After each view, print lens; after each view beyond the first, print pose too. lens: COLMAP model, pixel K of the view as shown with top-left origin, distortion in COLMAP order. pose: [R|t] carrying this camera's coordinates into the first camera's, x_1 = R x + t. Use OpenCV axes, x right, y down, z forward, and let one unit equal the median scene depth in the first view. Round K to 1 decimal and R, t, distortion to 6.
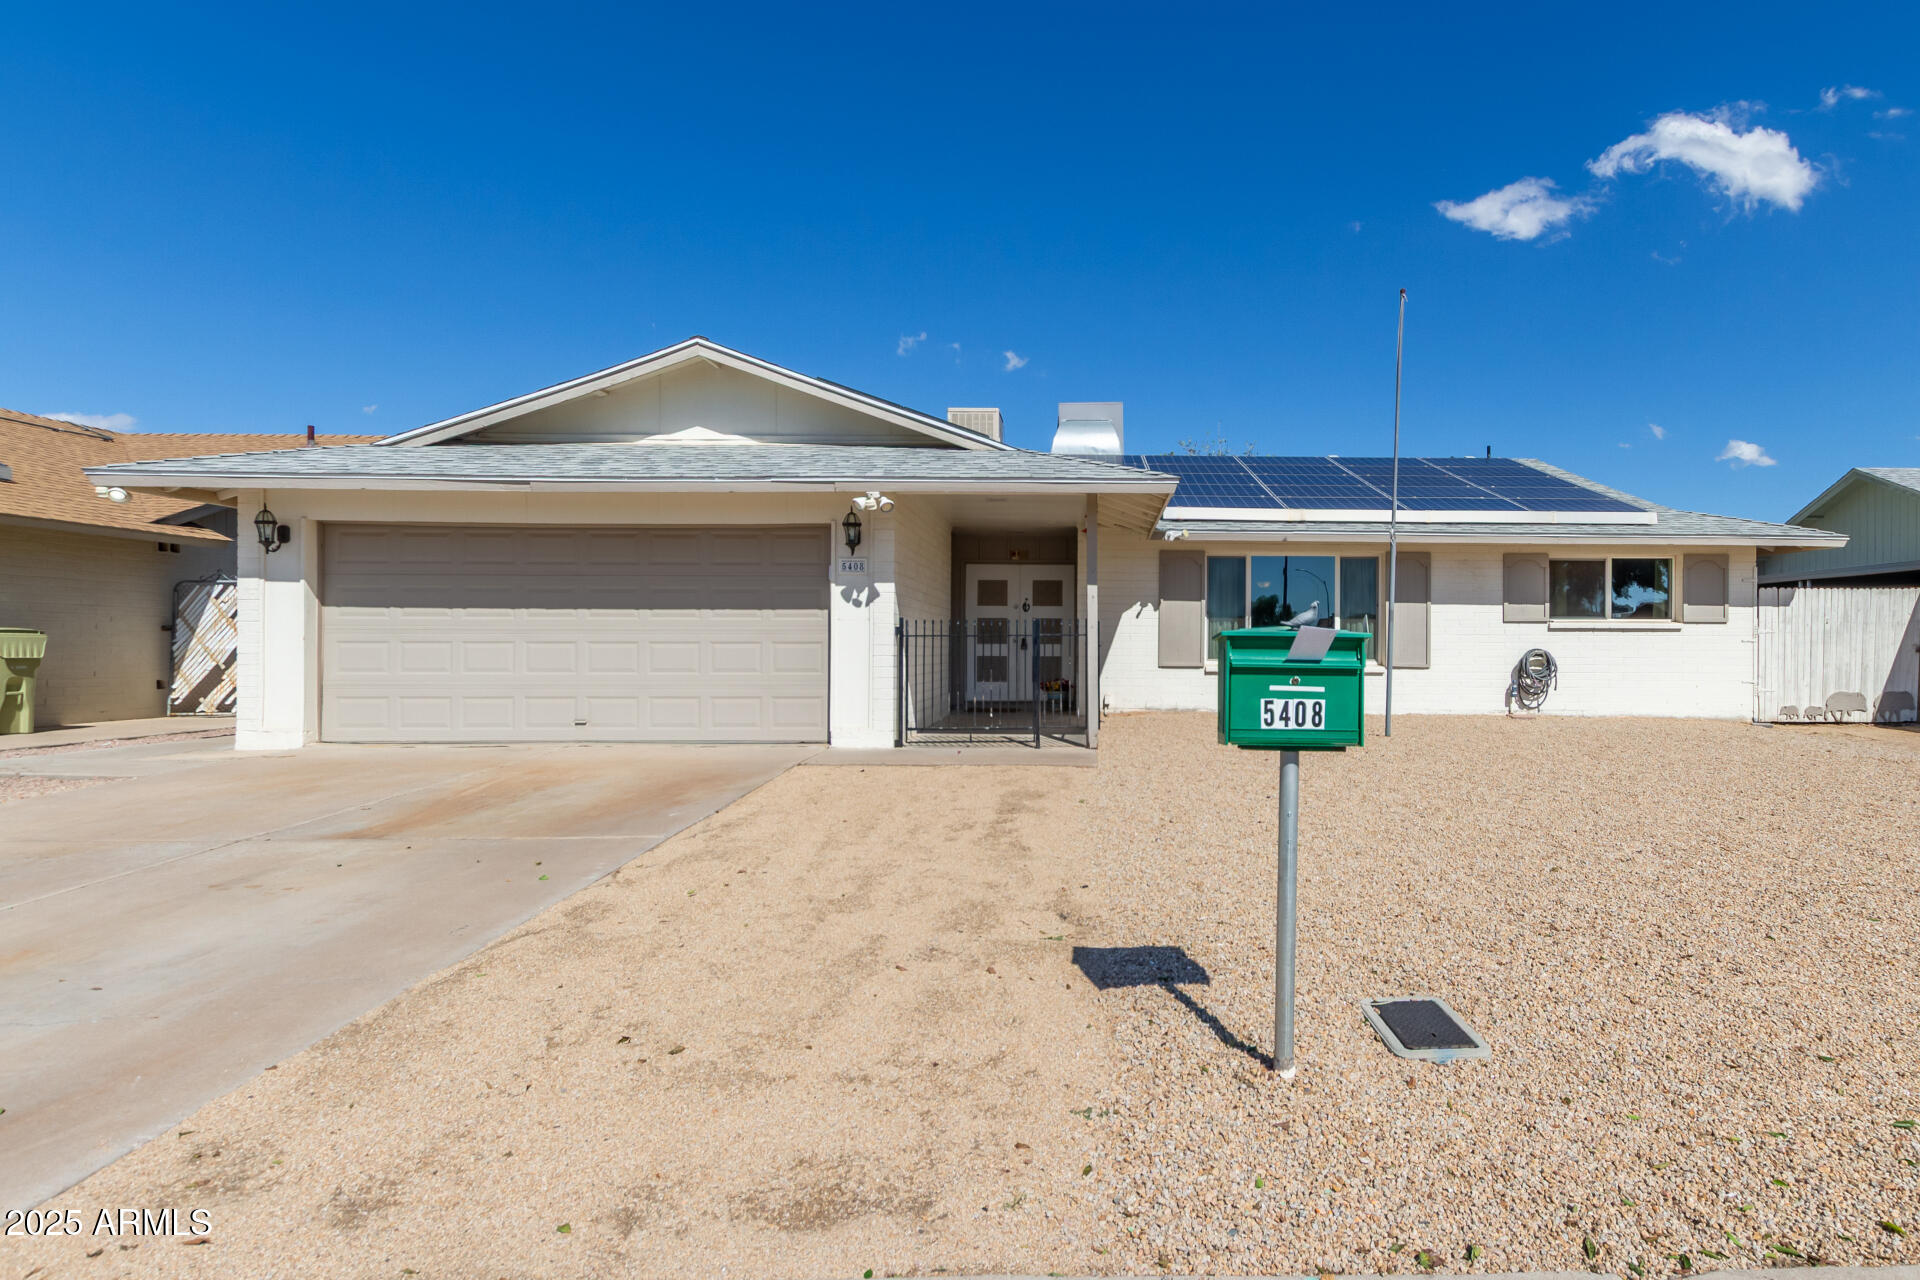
lens RADIAL K [[808.2, 0, 959.8], [0, 808.2, 640.2], [0, 0, 1]] dist [0.000629, -0.000334]
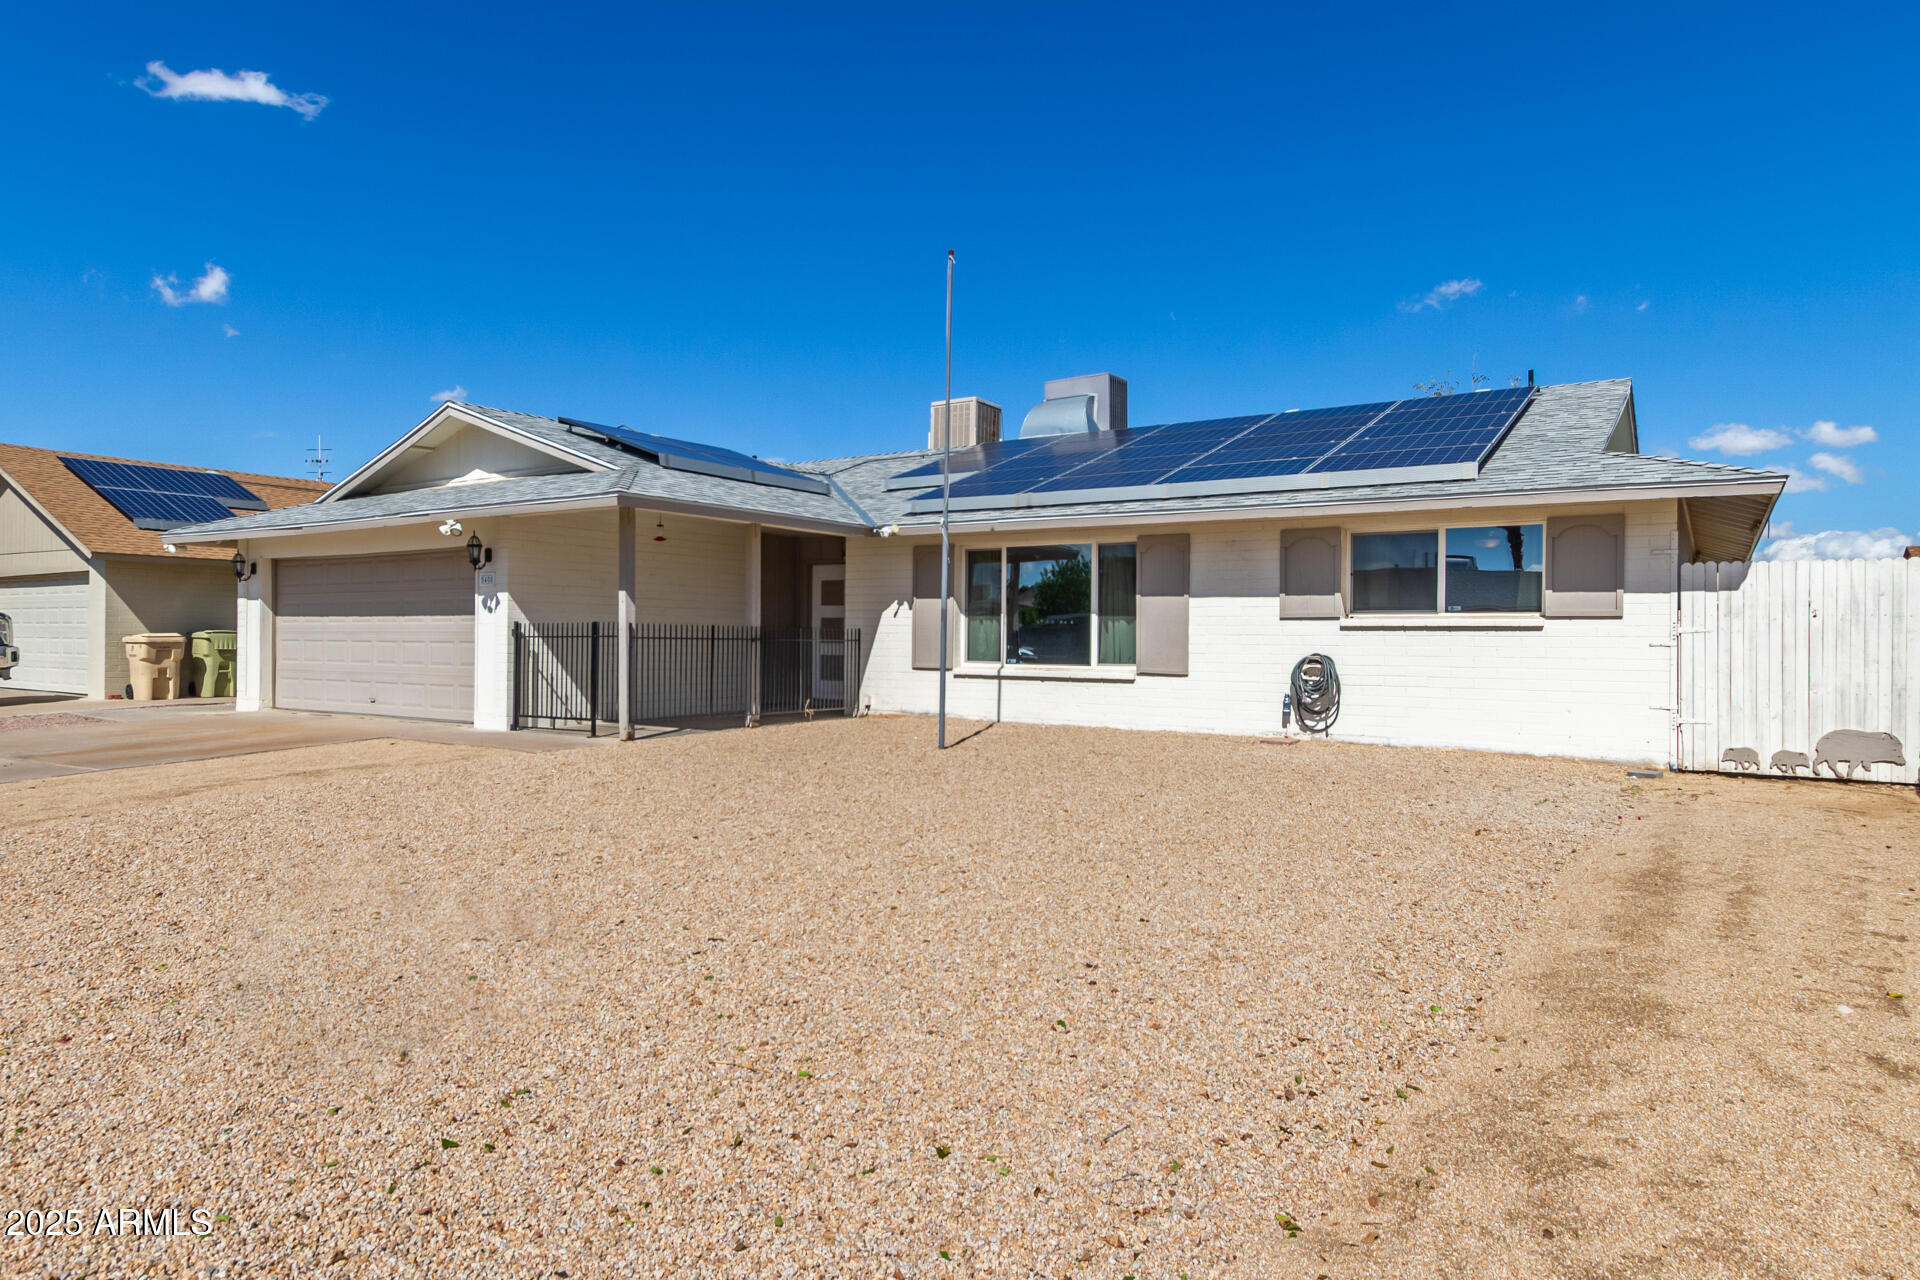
lens RADIAL K [[891.5, 0, 959.7], [0, 891.5, 637.4], [0, 0, 1]] dist [-0.001522, -0.000039]
pose [[0.887384, 0.001896, -0.461027, 0.803795], [-0.001049, 0.999997, 0.002093, -0.005785], [0.461030, -0.001374, 0.887383, 0.101735]]
